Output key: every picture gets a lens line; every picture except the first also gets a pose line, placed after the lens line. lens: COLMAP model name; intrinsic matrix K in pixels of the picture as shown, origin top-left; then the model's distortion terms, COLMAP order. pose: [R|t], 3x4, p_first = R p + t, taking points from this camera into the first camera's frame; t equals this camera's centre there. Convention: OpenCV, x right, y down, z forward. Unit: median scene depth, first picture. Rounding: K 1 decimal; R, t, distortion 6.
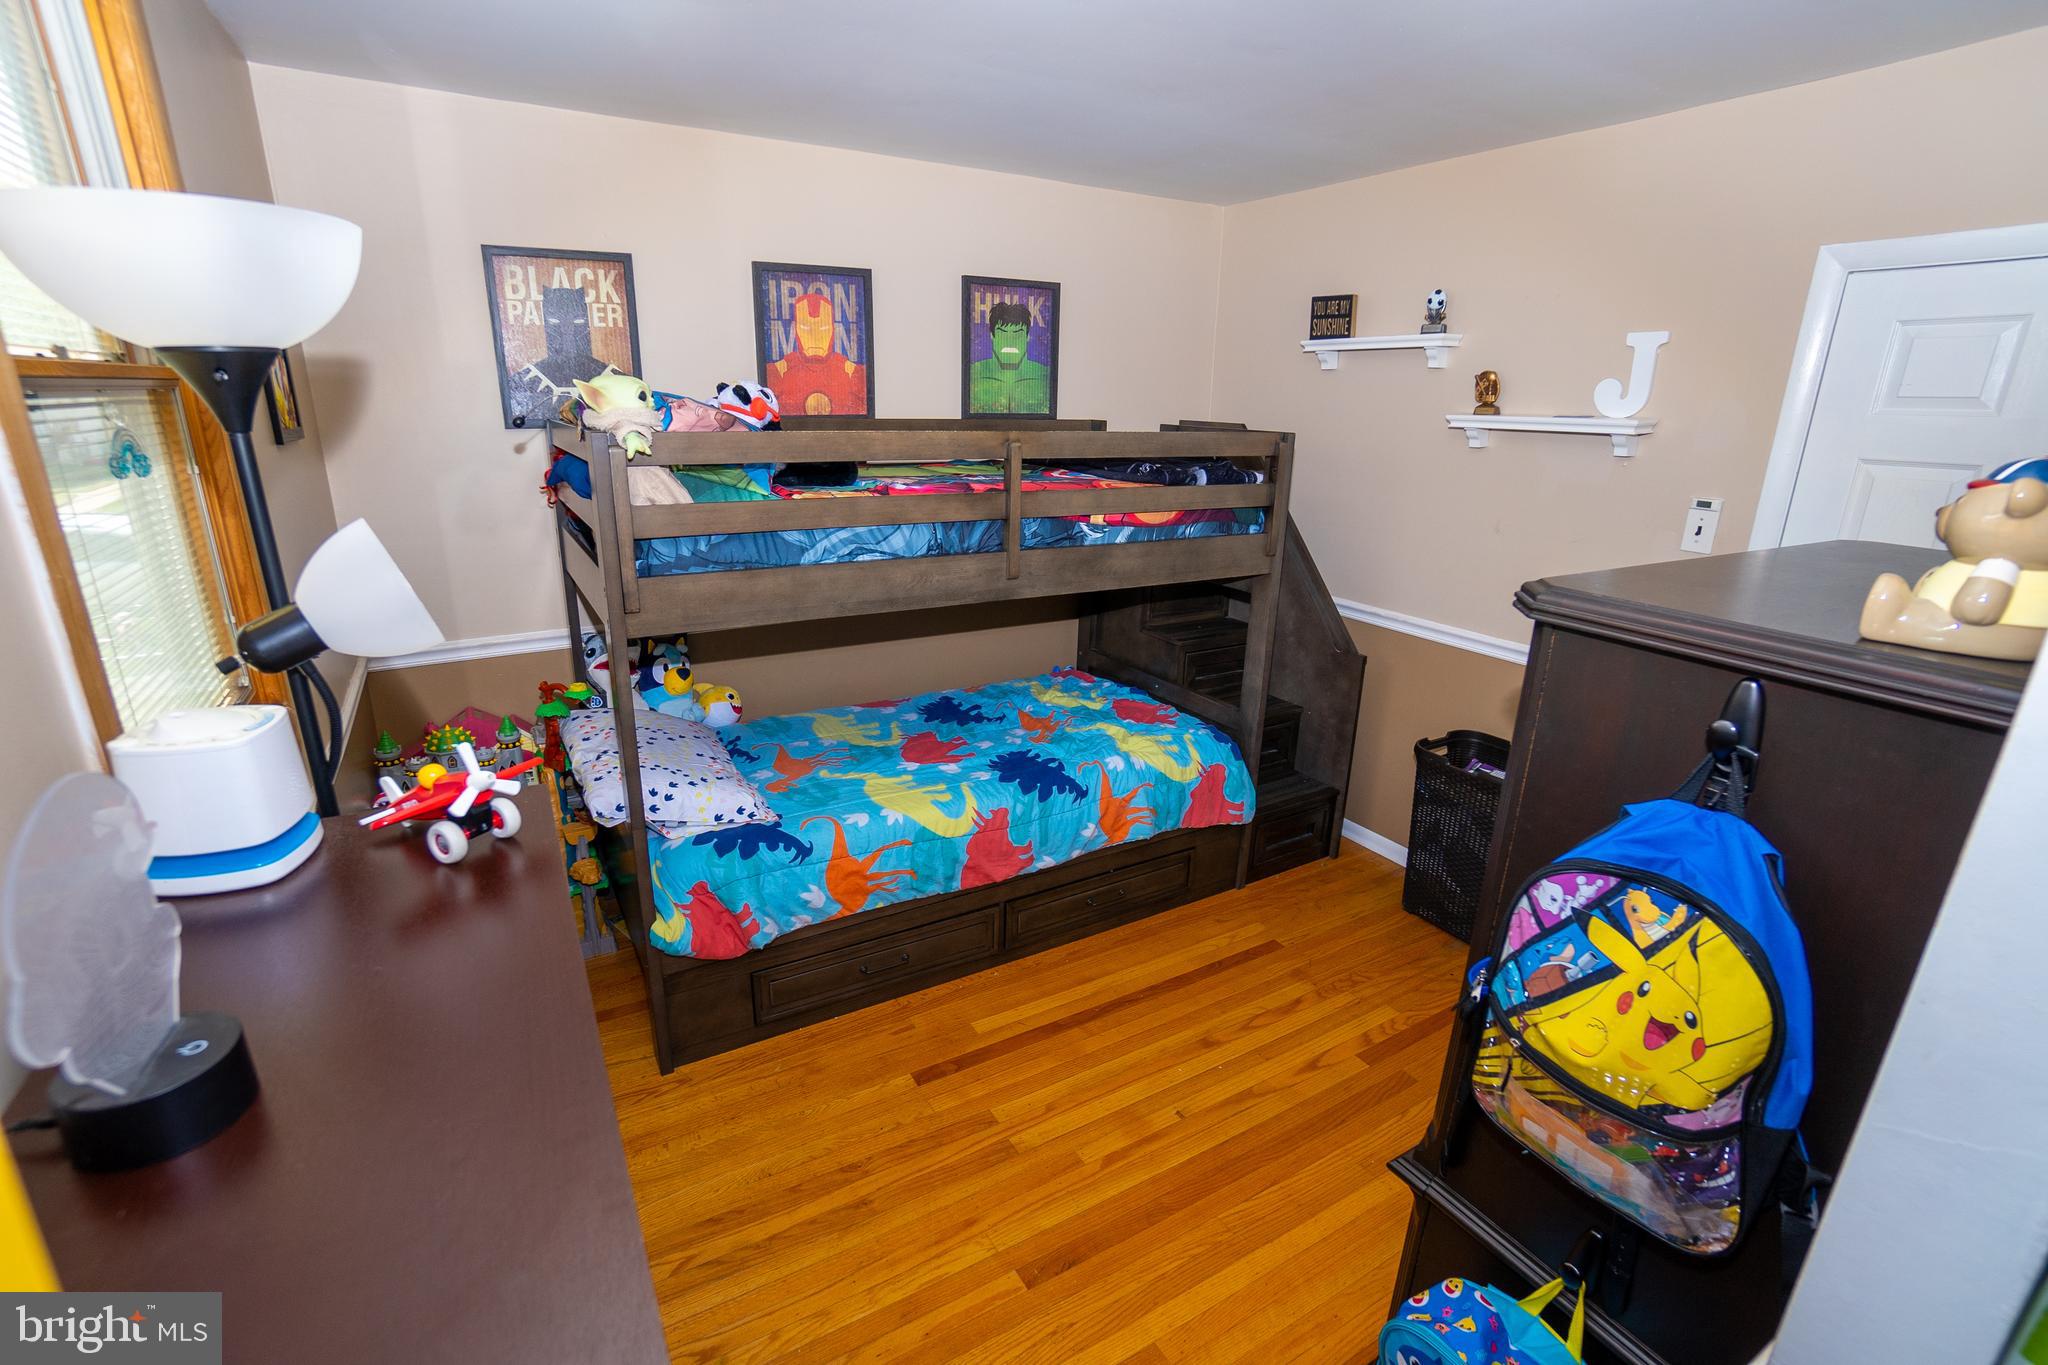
lens RADIAL K [[901.8, 0, 1019.7], [0, 901.8, 681.3], [0, 0, 1]] dist [-0.062440, 0.024329]
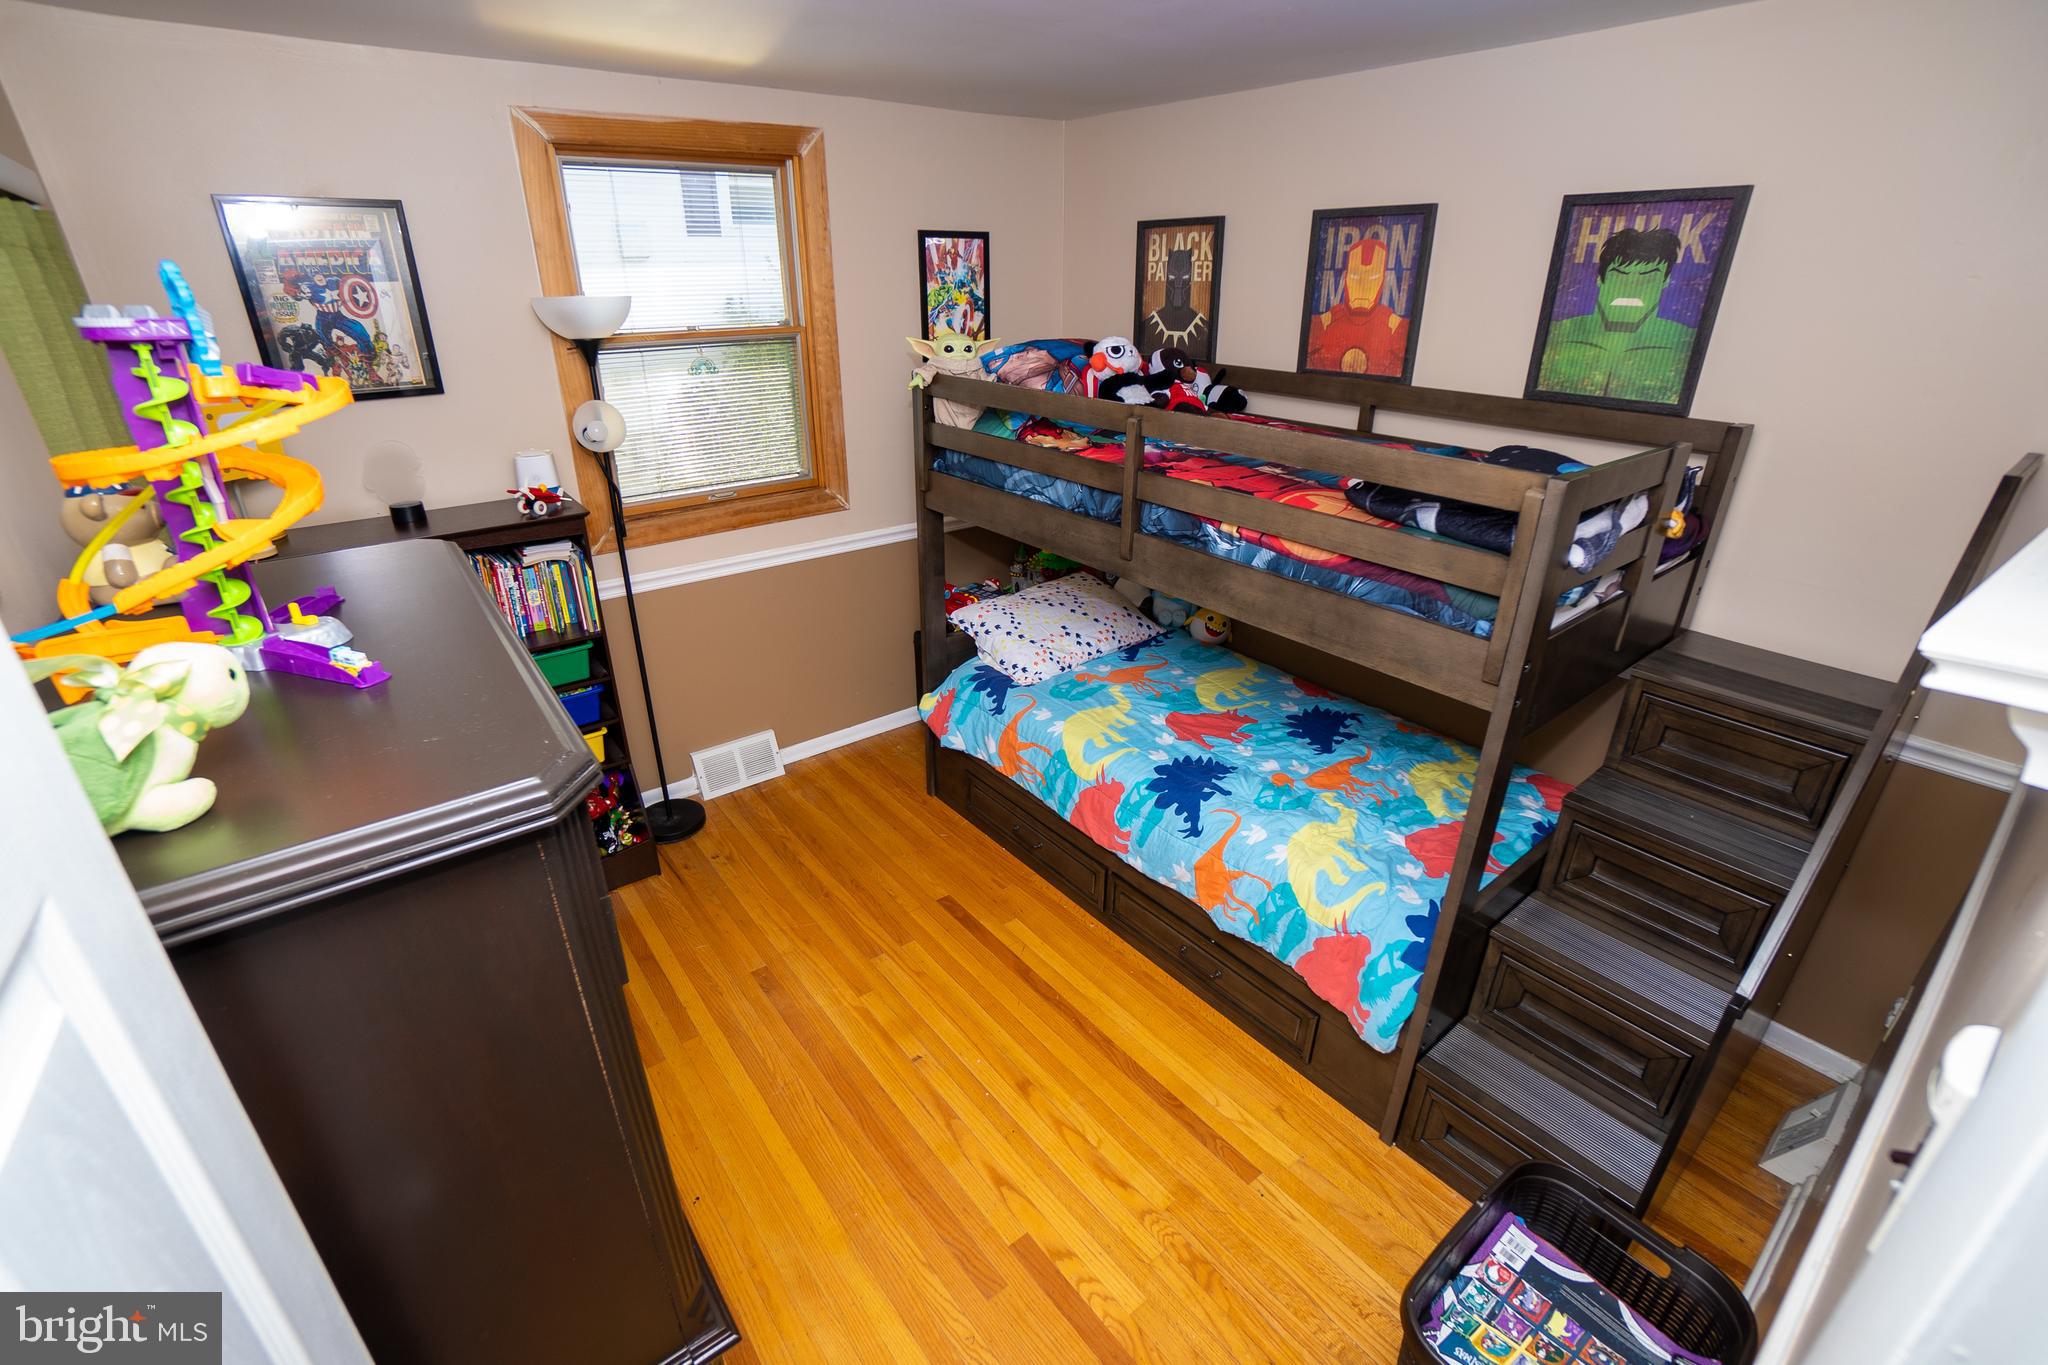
lens RADIAL K [[901.8, 0, 1019.7], [0, 901.8, 681.3], [0, 0, 1]] dist [-0.062440, 0.024329]
pose [[0.138473, 0.394768, -0.908286, 0.726182], [-0.303051, 0.890019, 0.340627, -0.233468], [0.942860, 0.228089, 0.242879, 0.550173]]
